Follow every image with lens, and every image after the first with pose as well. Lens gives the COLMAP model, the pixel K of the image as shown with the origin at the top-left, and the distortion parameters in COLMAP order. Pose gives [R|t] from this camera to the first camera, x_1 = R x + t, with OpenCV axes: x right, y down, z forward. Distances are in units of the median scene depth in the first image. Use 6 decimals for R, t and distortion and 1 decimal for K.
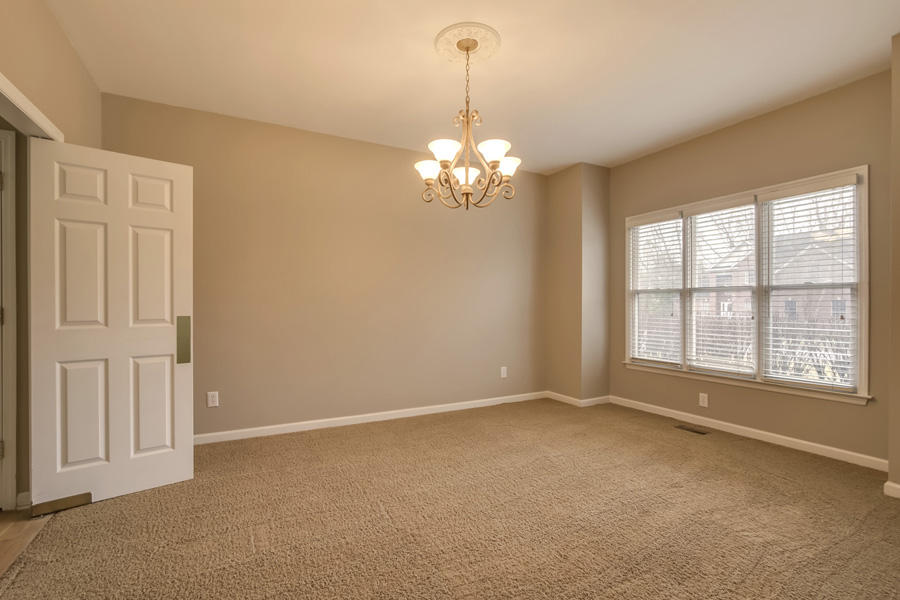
lens RADIAL K [[415.6, 0, 452.2], [0, 415.6, 304.1], [0, 0, 1]] dist [-0.020211, 0.005967]
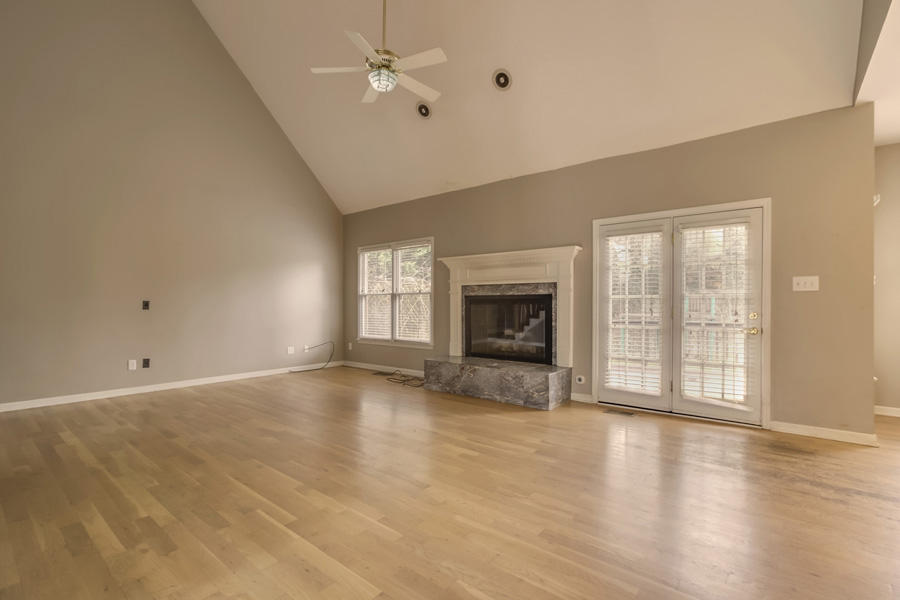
lens RADIAL K [[415.6, 0, 447.1], [0, 415.6, 305.8], [0, 0, 1]] dist [-0.020211, 0.005967]
pose [[0.921138, -0.001117, 0.389235, 0.145292], [-0.001135, 0.999984, 0.005556, 0.003272], [-0.389235, -0.005559, 0.921122, -0.711117]]
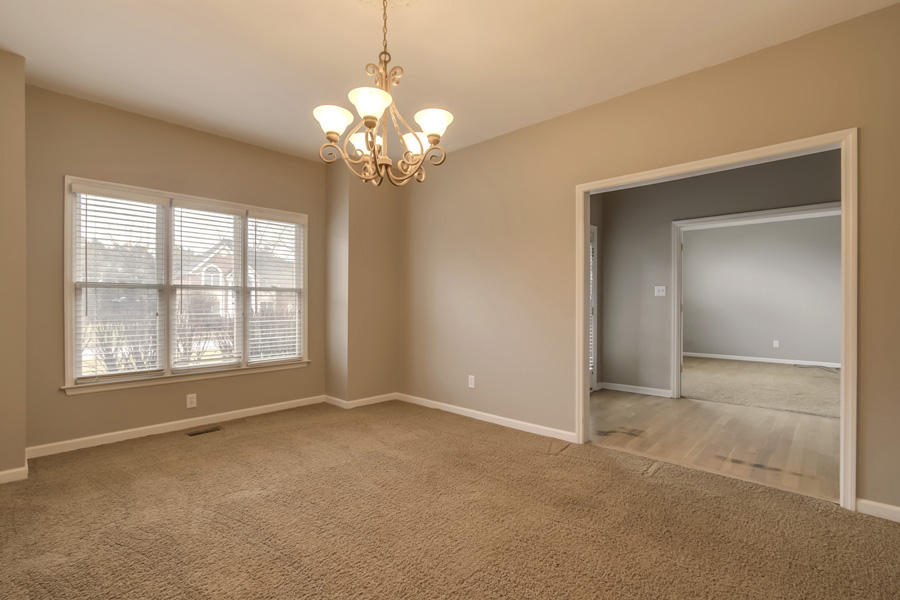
lens RADIAL K [[415.6, 0, 419.8], [0, 415.6, 304.6], [0, 0, 1]] dist [-0.020211, 0.005967]
pose [[-0.307333, -0.002441, 0.951599, -0.478632], [-0.002227, 0.999996, 0.001845, 0.001831], [-0.951600, -0.001552, -0.307337, 0.770497]]
